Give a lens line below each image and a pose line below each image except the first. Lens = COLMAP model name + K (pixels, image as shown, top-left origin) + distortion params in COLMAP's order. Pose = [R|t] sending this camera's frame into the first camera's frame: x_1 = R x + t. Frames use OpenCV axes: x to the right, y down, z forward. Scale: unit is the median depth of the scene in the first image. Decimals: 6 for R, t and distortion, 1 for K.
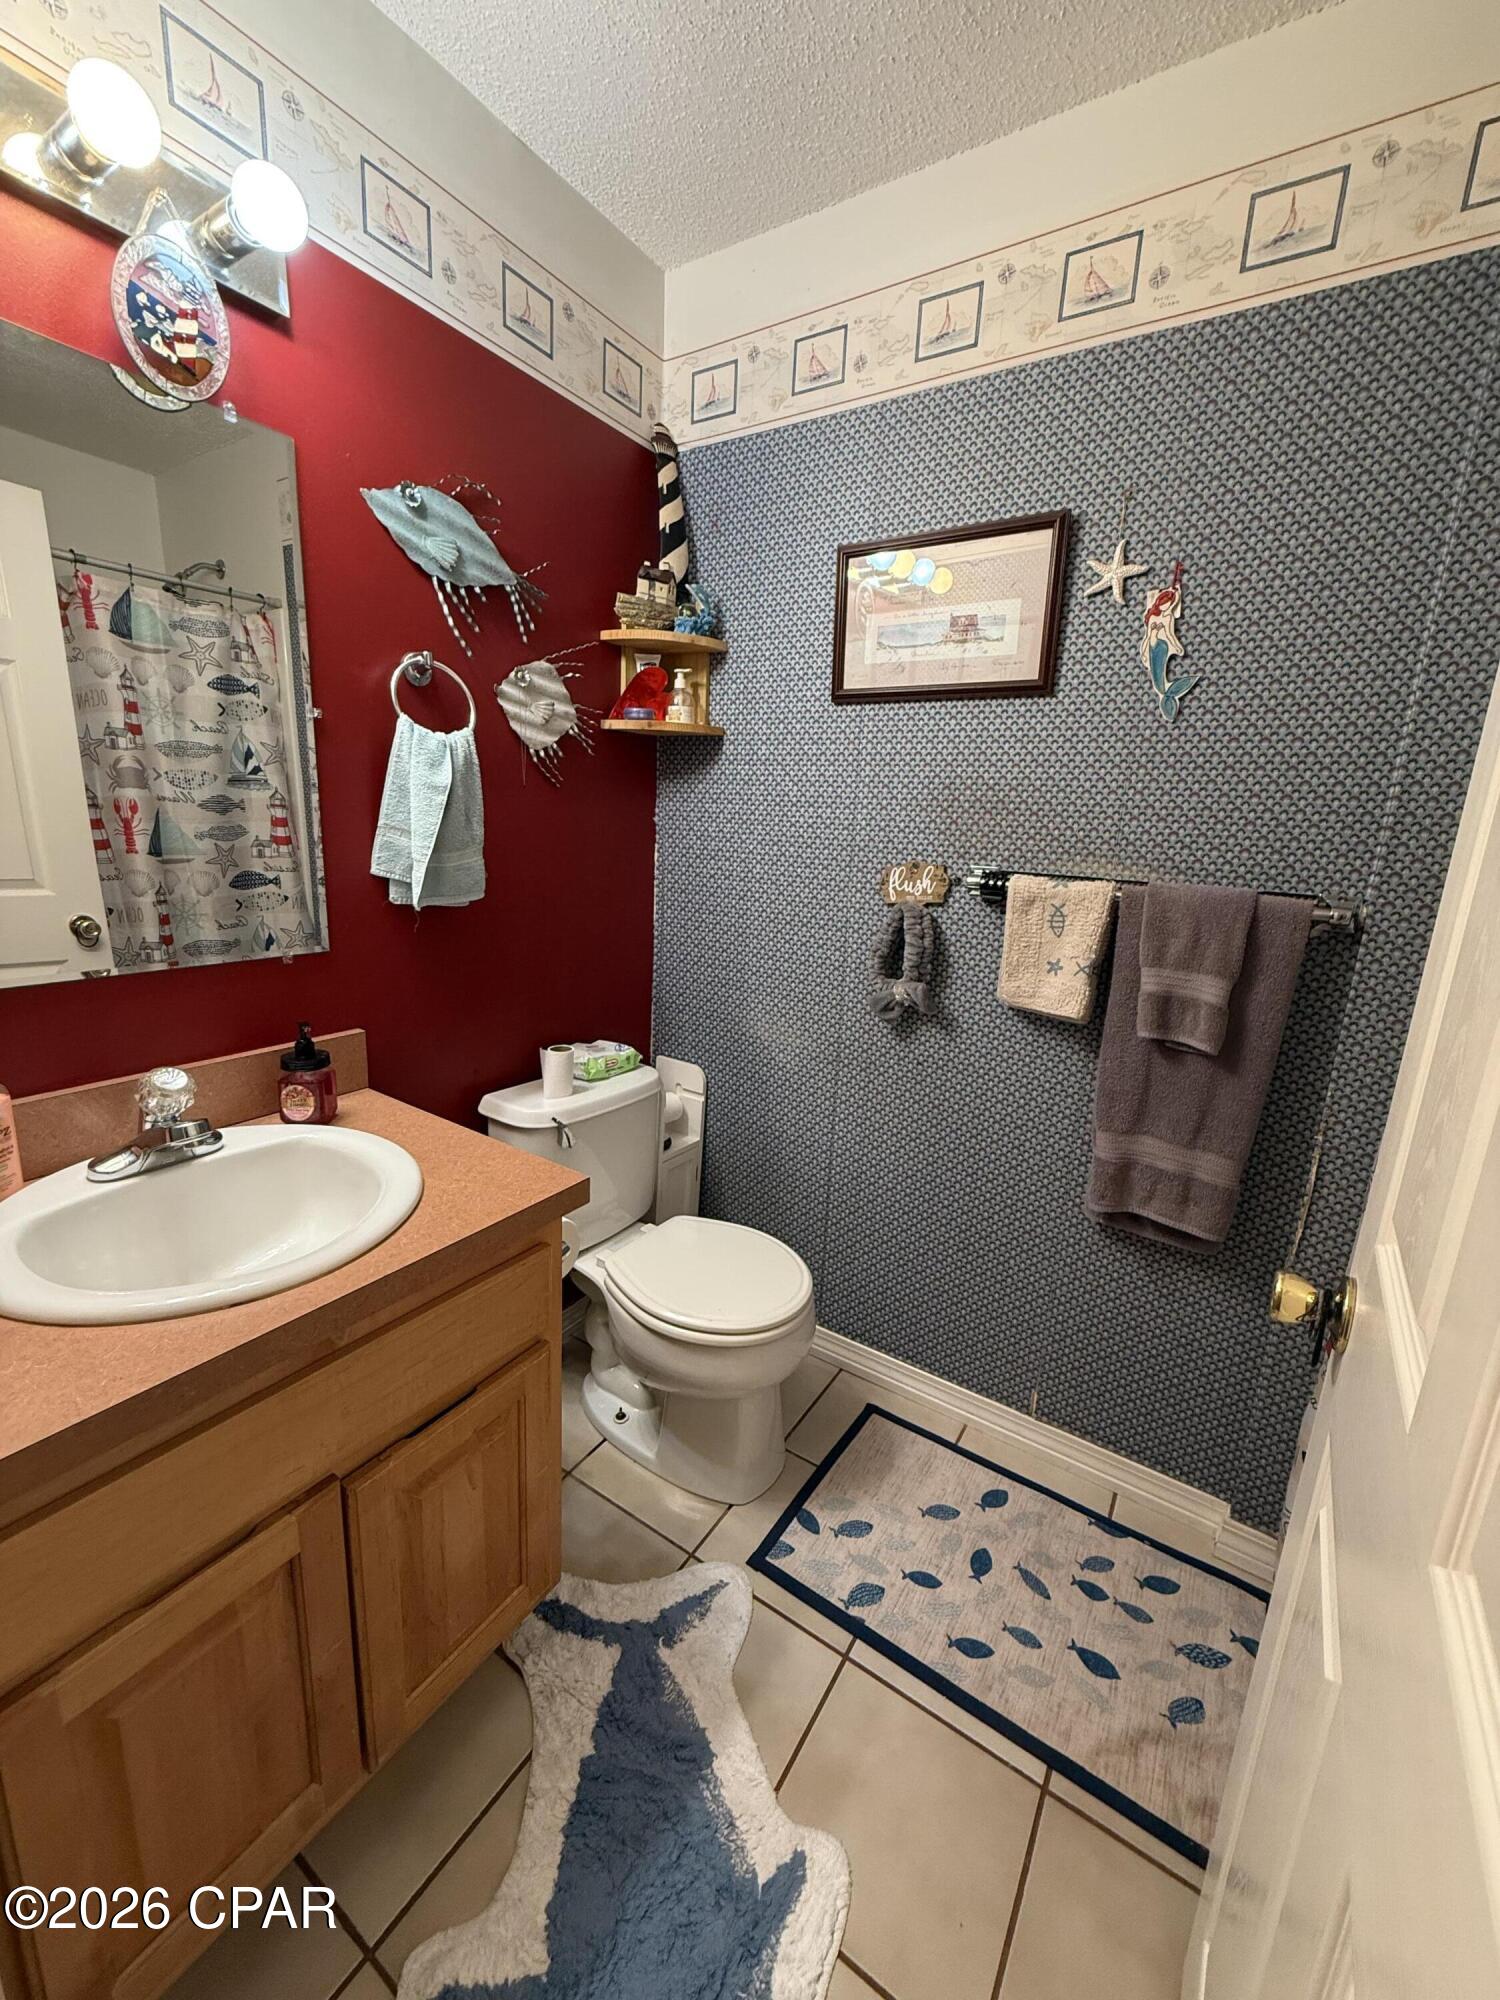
lens RADIAL K [[808.4, 0, 751.6], [0, 808.4, 998.5], [0, 0, 1]] dist [0.000134, 0.000055]
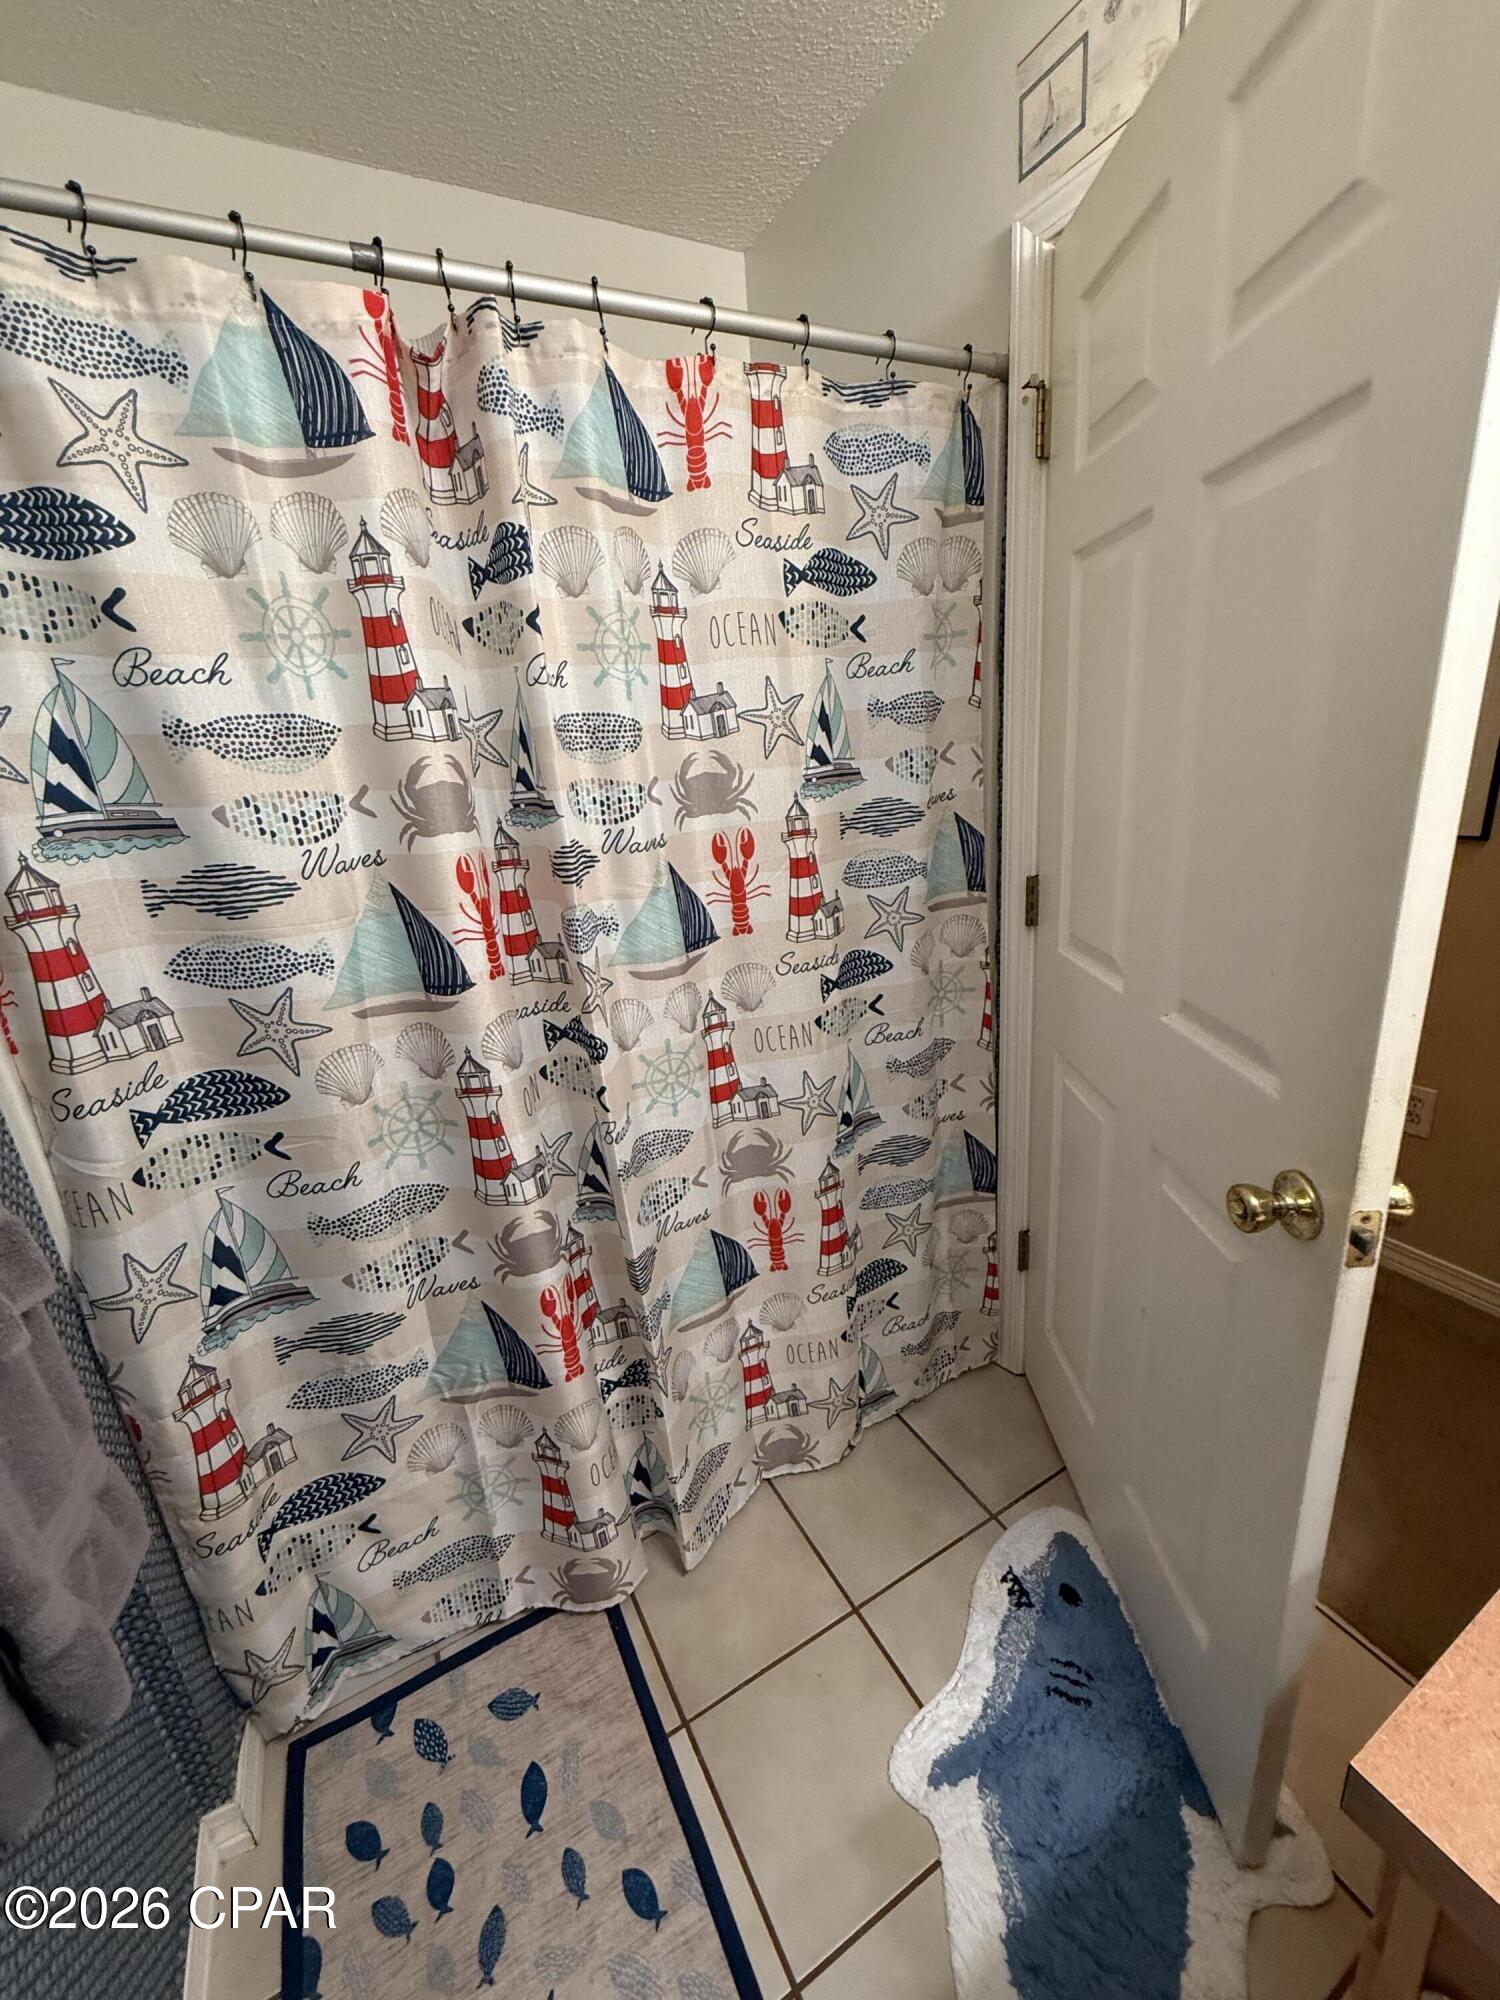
lens RADIAL K [[808.4, 0, 753.3], [0, 808.4, 998.9], [0, 0, 1]] dist [0.000134, 0.000055]
pose [[-0.887151, -0.119866, 0.445640, -0.070918], [0.131150, 0.860372, 0.492504, -0.333389], [-0.442451, 0.495371, -0.747559, 1.226345]]
